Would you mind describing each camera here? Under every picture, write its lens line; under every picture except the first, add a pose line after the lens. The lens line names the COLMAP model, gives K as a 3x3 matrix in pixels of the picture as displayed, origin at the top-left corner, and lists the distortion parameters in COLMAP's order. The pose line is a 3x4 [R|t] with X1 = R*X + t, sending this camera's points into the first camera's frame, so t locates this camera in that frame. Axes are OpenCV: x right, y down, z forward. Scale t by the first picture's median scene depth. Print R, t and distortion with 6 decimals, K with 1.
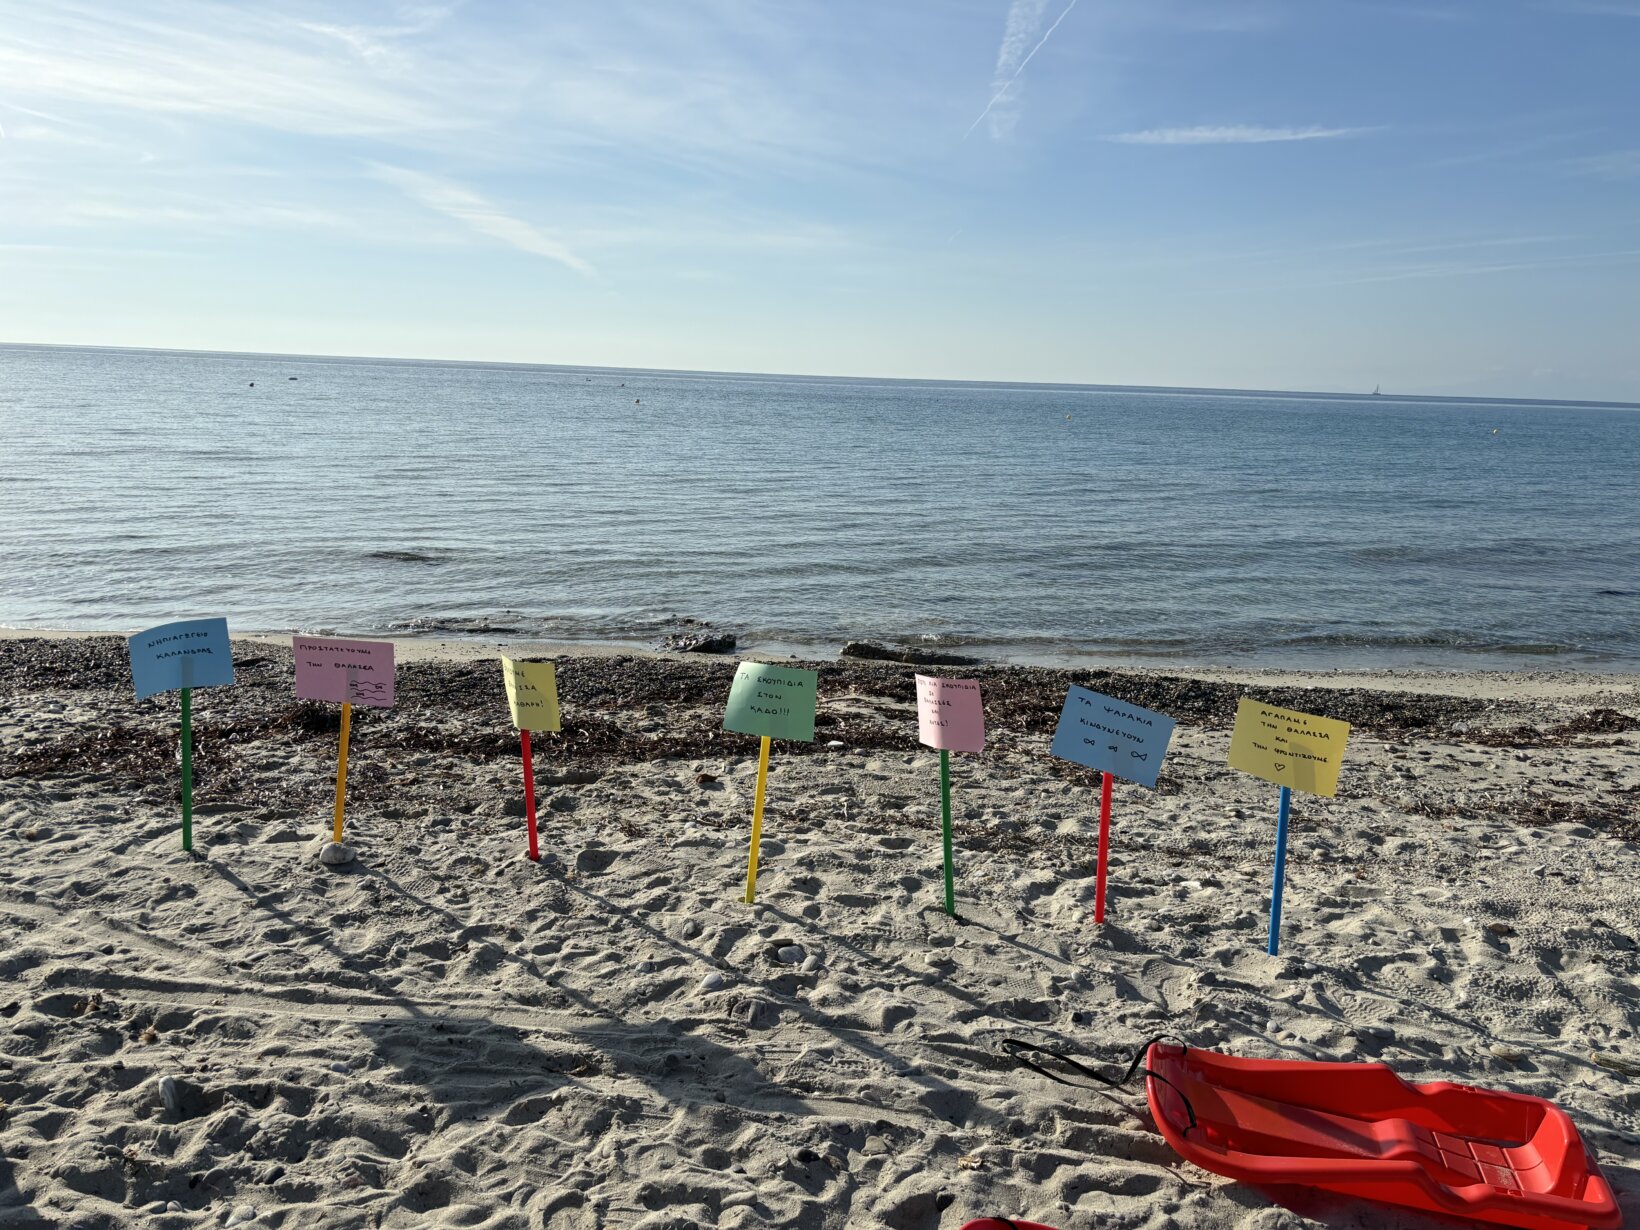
lens RADIAL K [[1248.0, 0, 833.1], [0, 1248.0, 607.1], [0, 0, 1]] dist [0.024208, -0.044196]
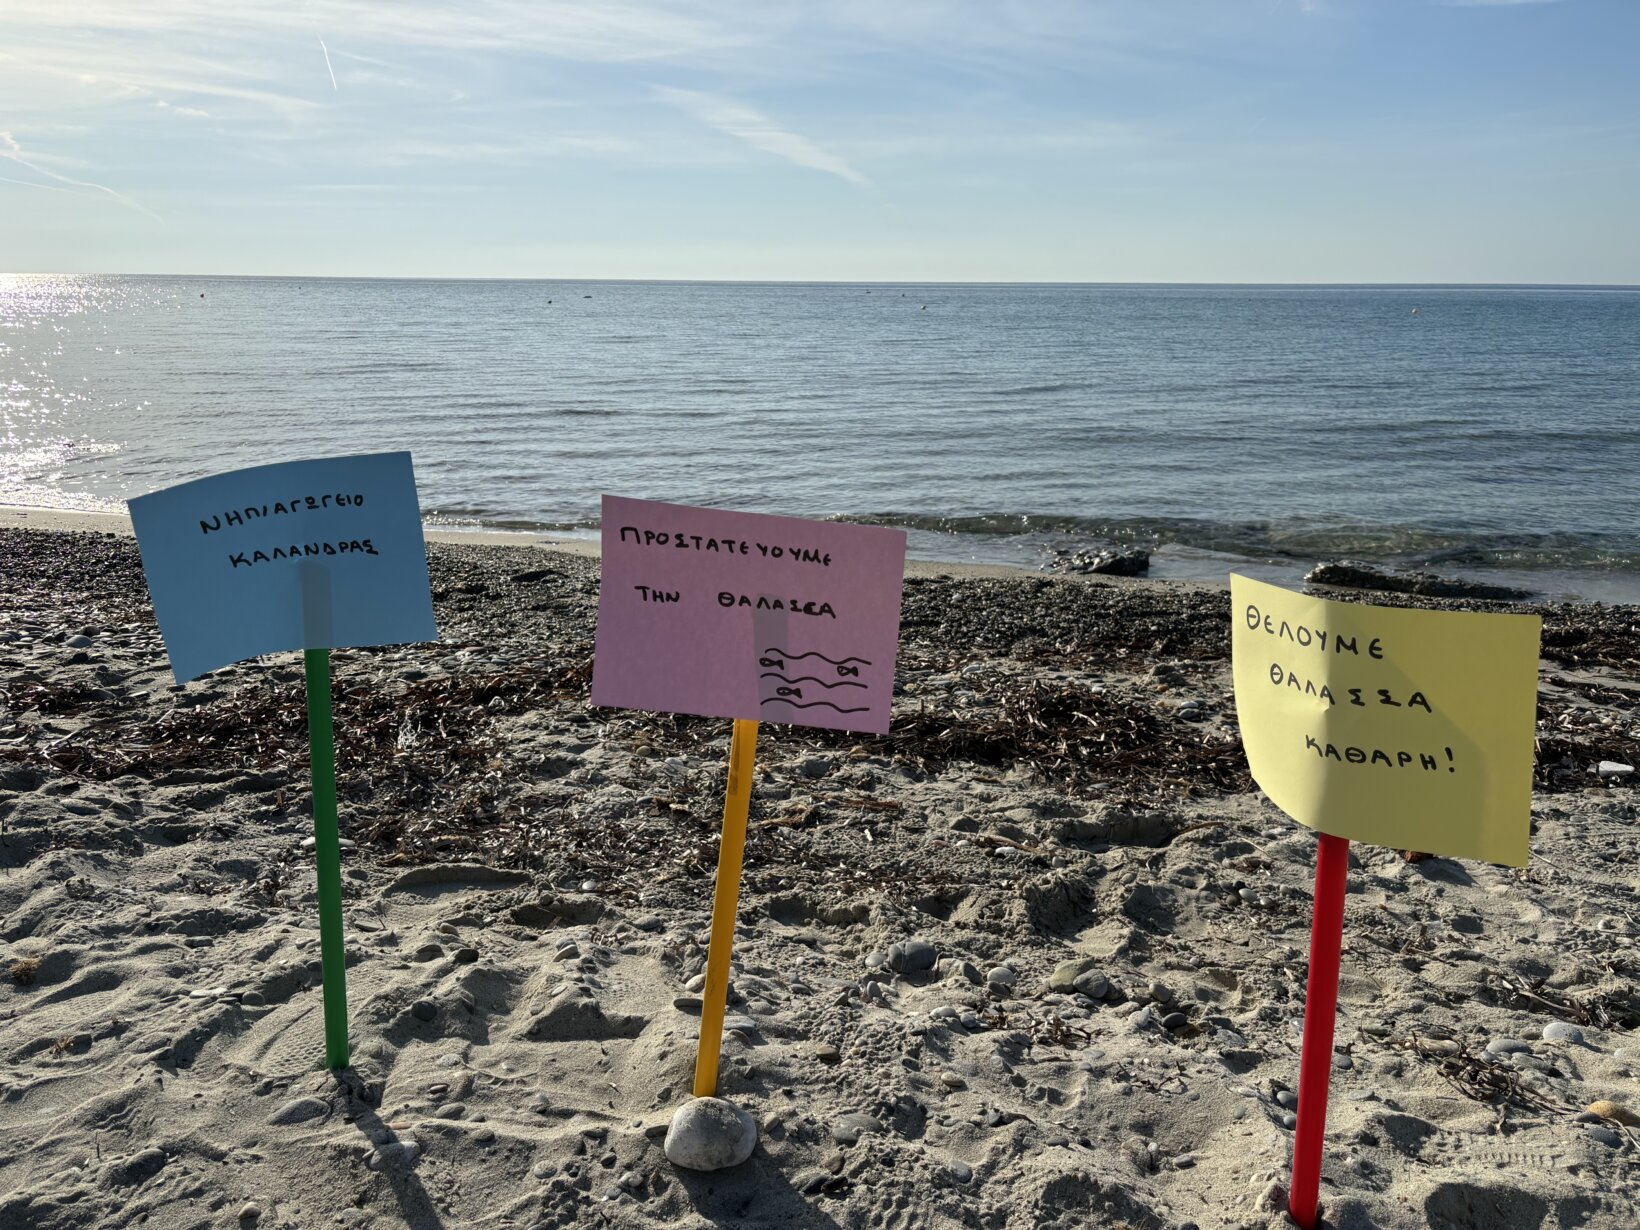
lens RADIAL K [[1248.0, 0, 811.7], [0, 1248.0, 609.5], [0, 0, 1]] dist [0.024208, -0.044196]
pose [[0.973562, 0.025149, -0.227034, -0.213631], [-0.010076, 0.997681, 0.067307, 0.019853], [0.228200, -0.063239, 0.971558, 0.492394]]
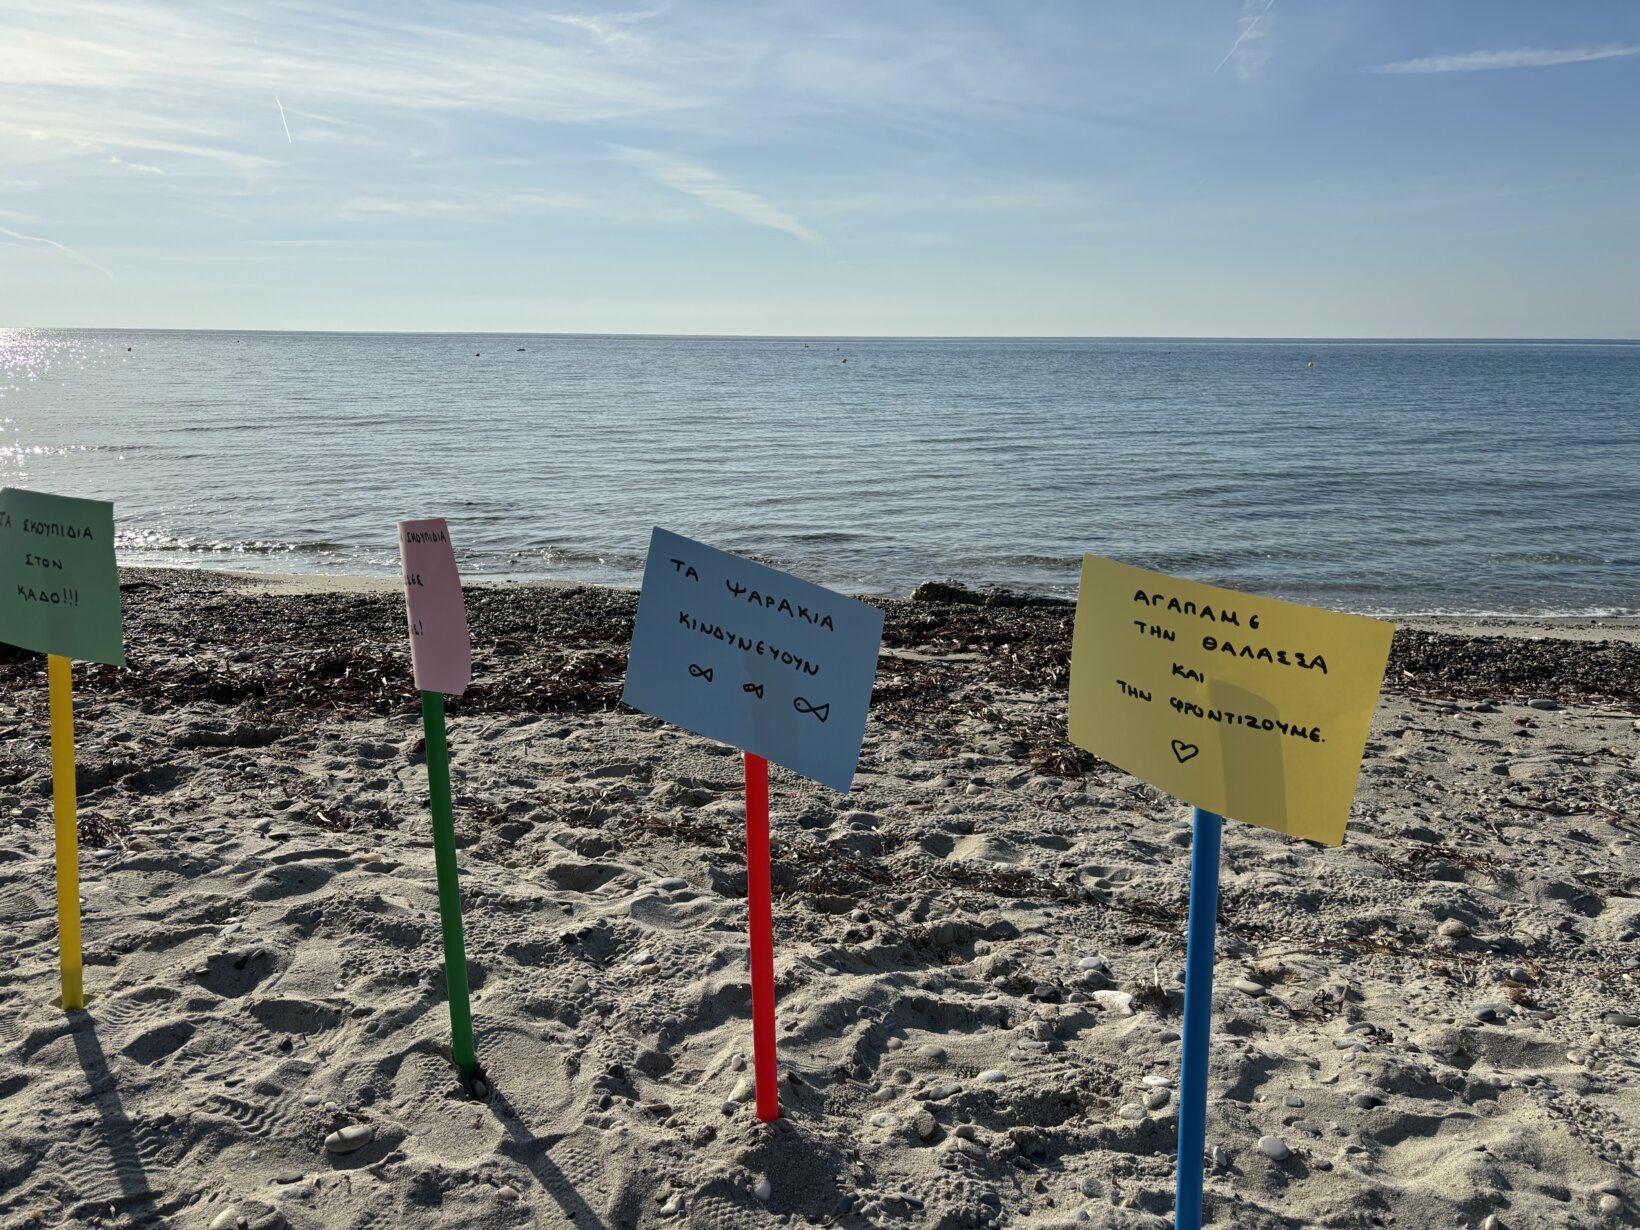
lens RADIAL K [[1248.0, 0, 820.3], [0, 1248.0, 600.1], [0, 0, 1]] dist [0.024208, -0.044196]
pose [[0.980984, 0.007636, -0.193937, 0.207242], [-0.004000, 0.999809, 0.019133, 0.050668], [0.194046, -0.017994, 0.980827, 0.408049]]
